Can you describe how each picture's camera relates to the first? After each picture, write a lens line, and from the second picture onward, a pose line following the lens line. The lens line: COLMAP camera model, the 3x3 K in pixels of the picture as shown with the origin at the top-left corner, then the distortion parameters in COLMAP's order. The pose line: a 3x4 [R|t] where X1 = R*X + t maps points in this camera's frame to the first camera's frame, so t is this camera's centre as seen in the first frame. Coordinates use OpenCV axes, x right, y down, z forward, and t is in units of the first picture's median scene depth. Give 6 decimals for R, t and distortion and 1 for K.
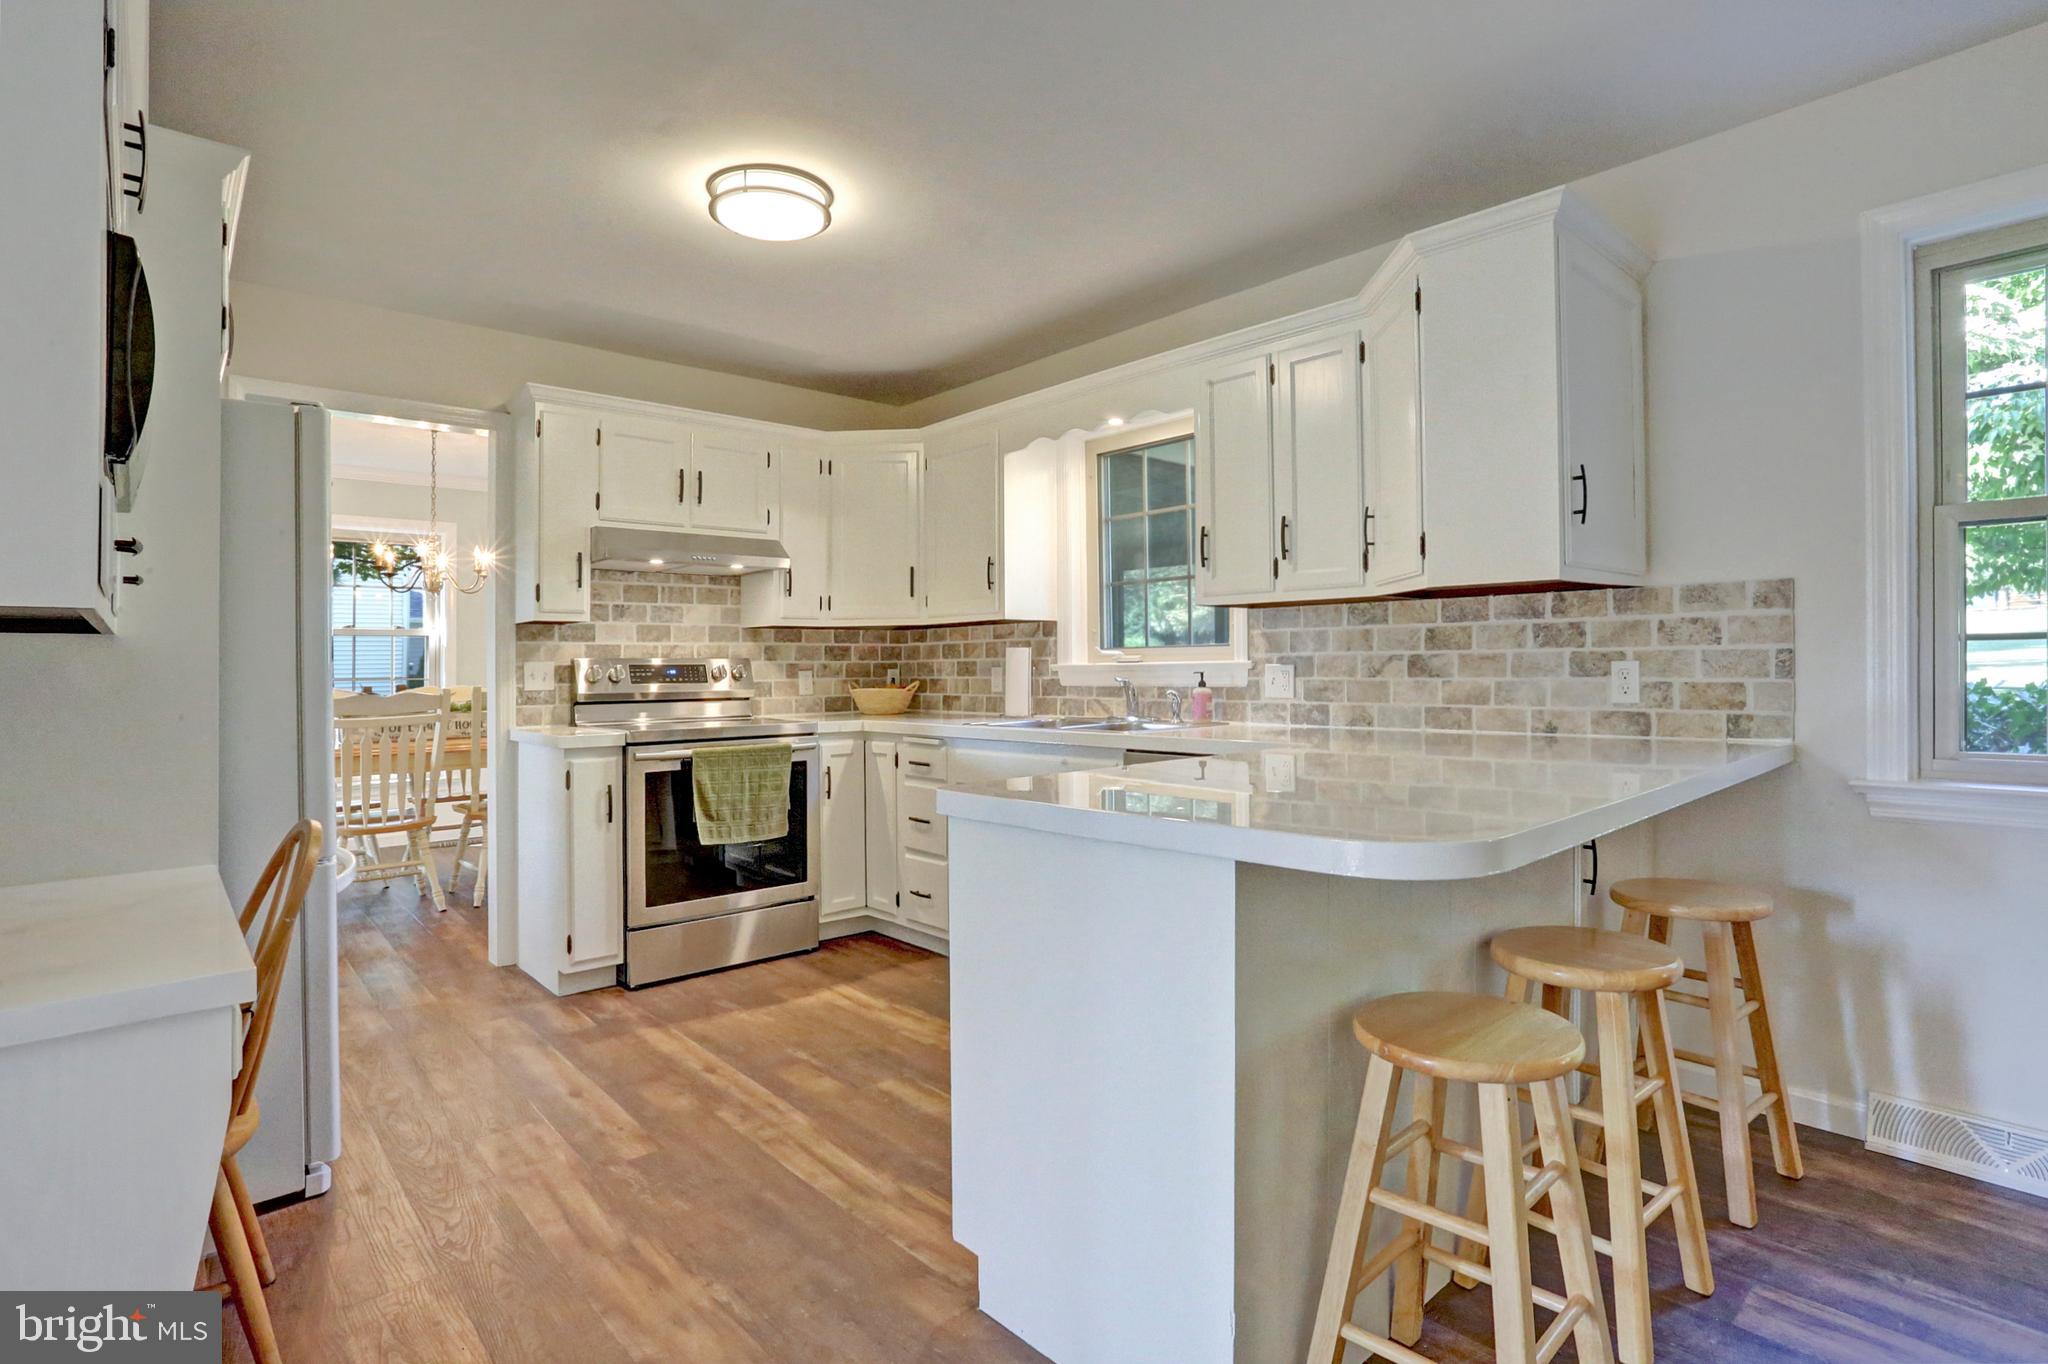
lens RADIAL K [[1000.0, 0, 1000.9], [0, 1000.0, 684.9], [0, 0, 1]] dist [-0.074888, 0.023999]
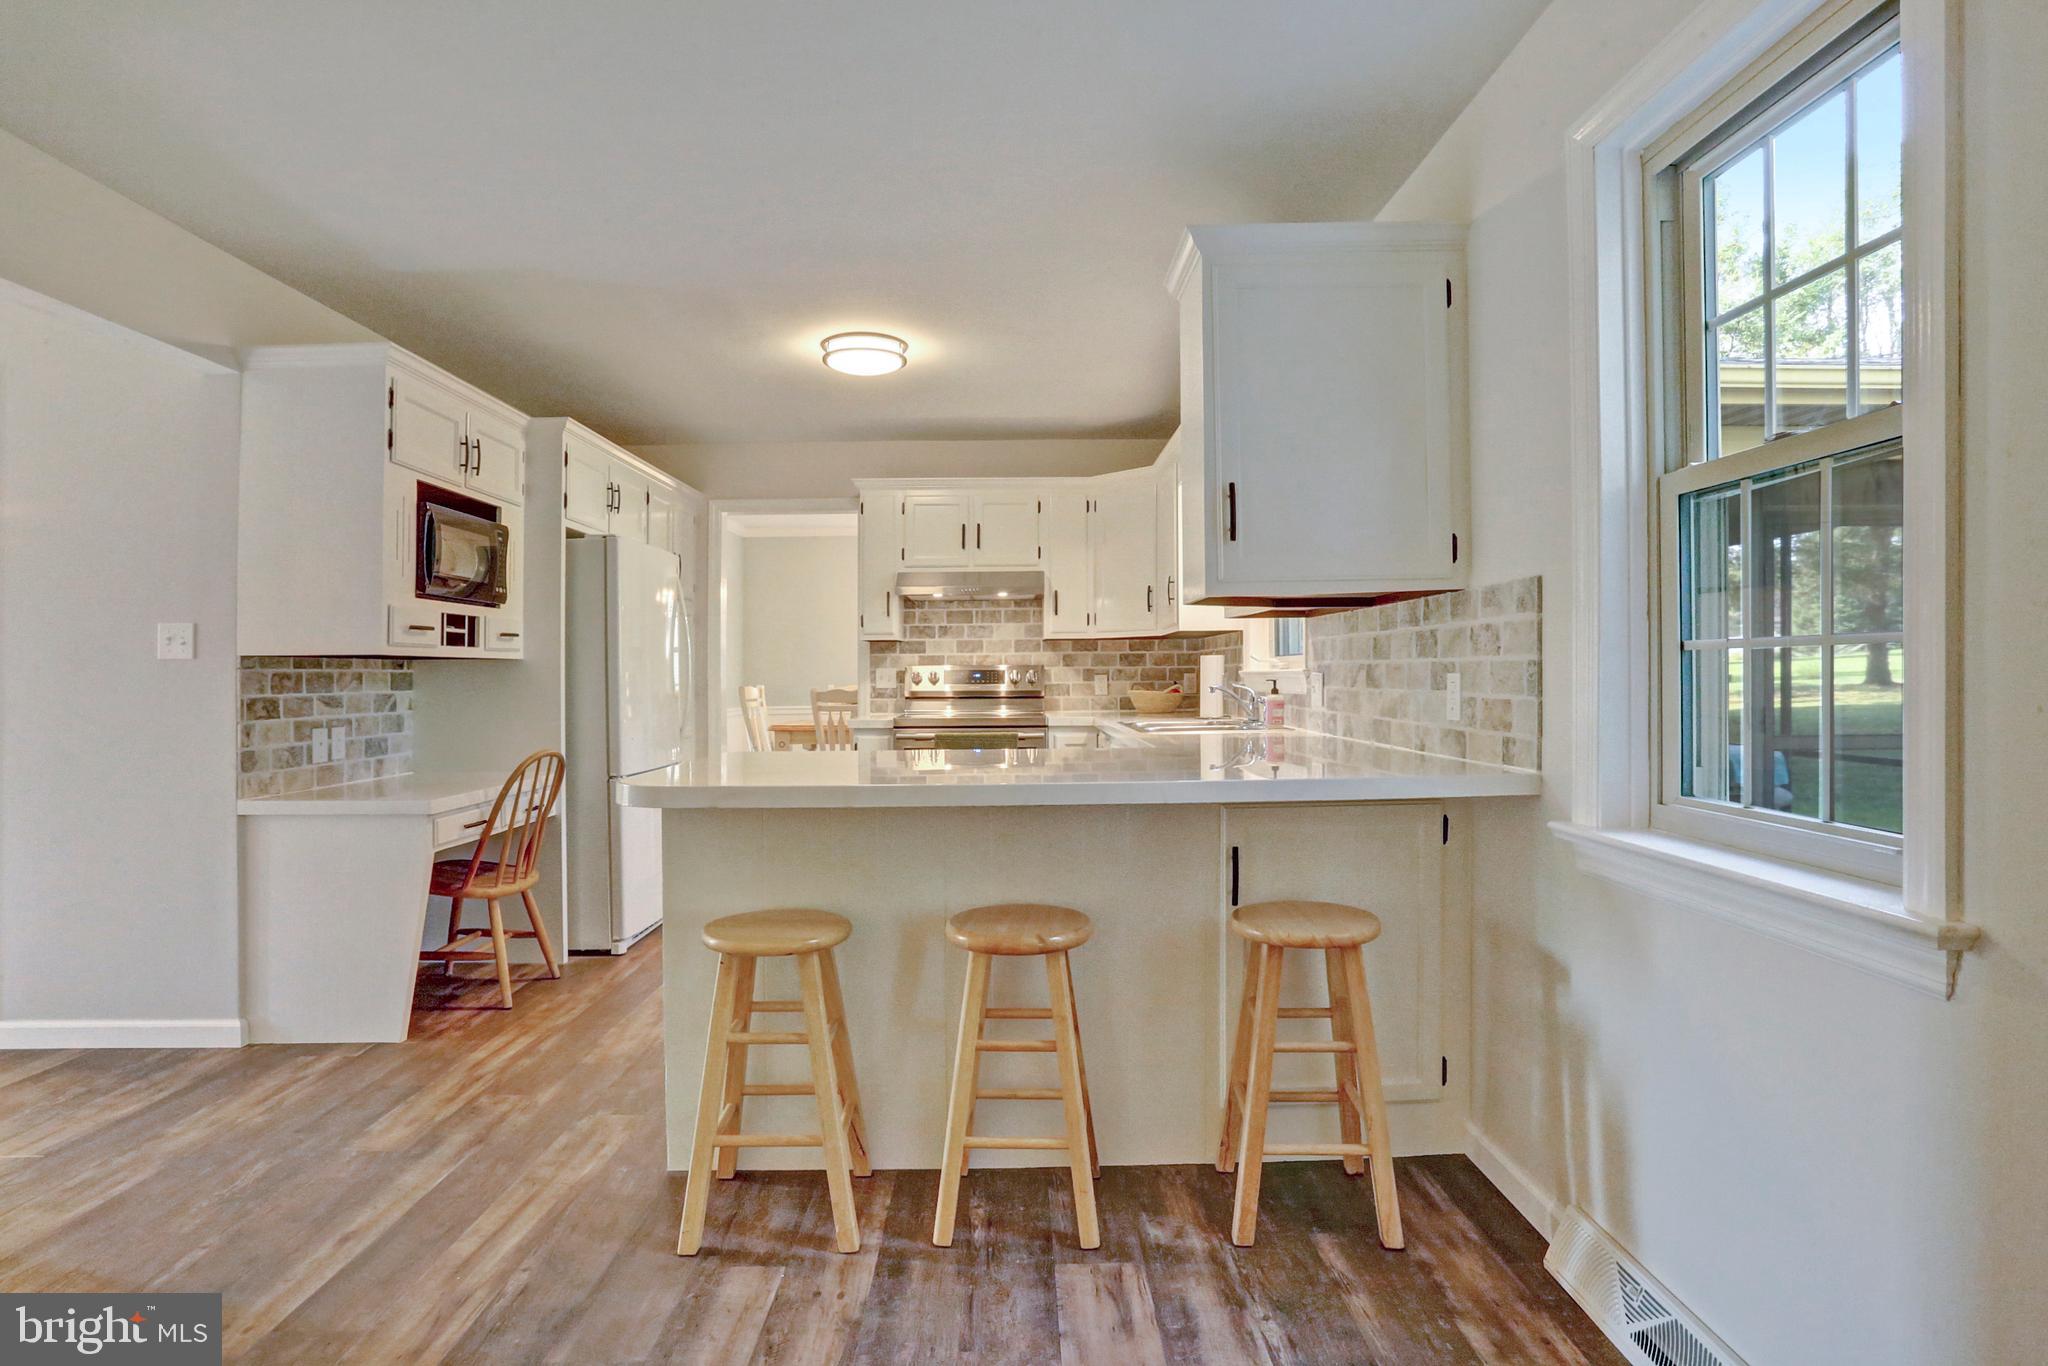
lens RADIAL K [[1012.9, 0, 1024.0], [0, 1012.9, 683.0], [0, 0, 1]] dist [-0.075823, 0.034641]
pose [[0.749552, 0.010942, -0.661855, 0.639379], [-0.010884, 0.999932, 0.004205, -0.010158], [0.661856, 0.004052, 0.749620, 0.034978]]
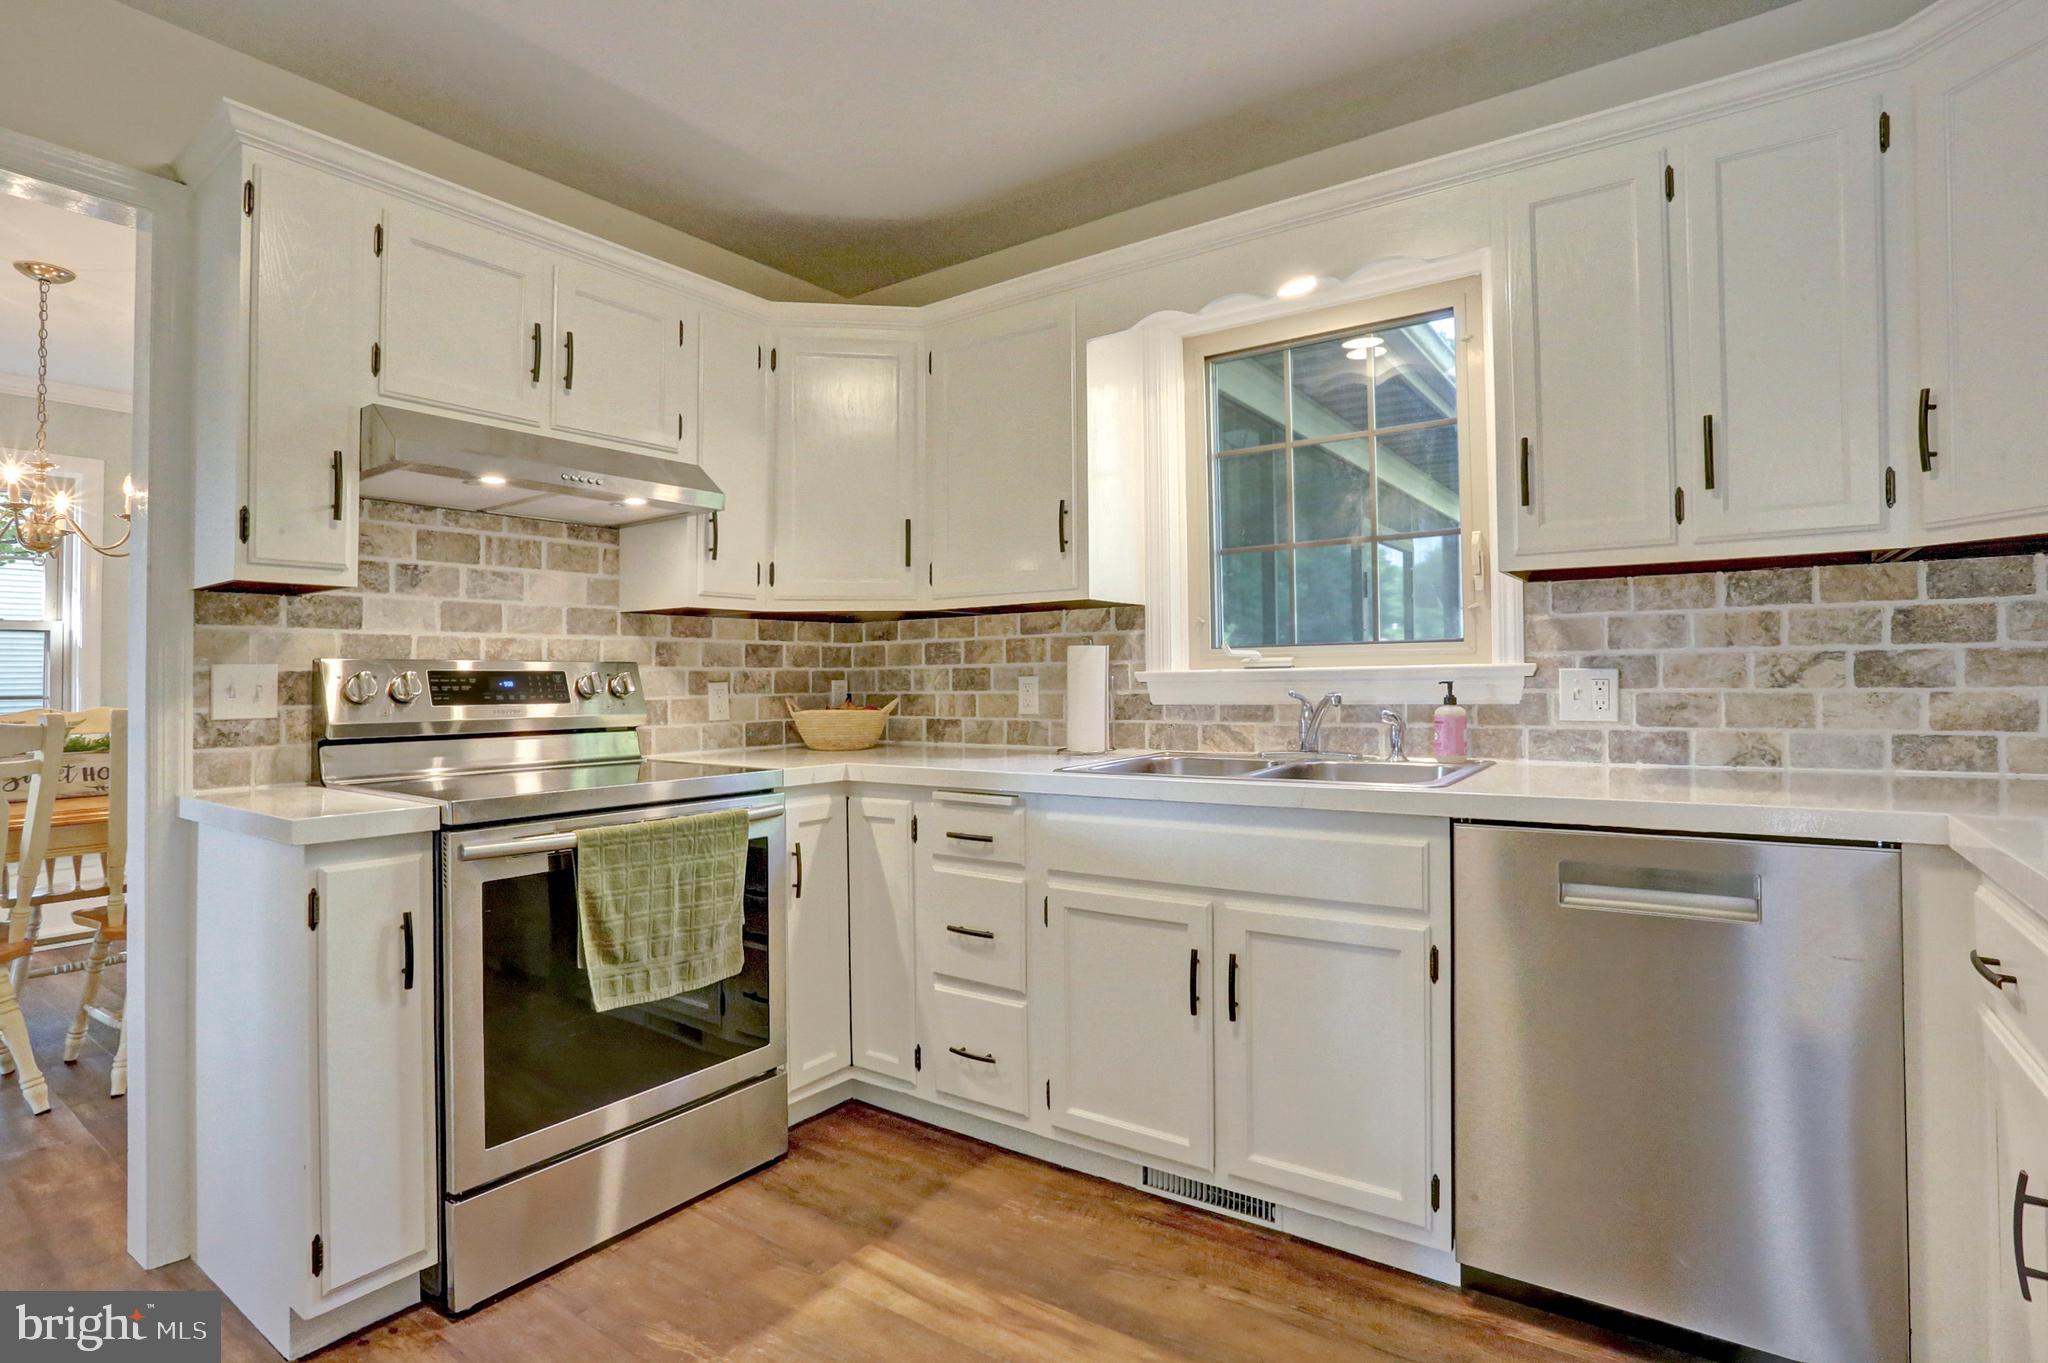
lens RADIAL K [[1012.9, 0, 1024.0], [0, 1012.9, 681.5], [0, 0, 1]] dist [-0.075823, 0.034641]
pose [[0.972636, -0.001596, 0.232329, -0.184071], [0.005996, 0.999816, -0.018235, -0.002474], [-0.232257, 0.019130, 0.972466, 0.391391]]
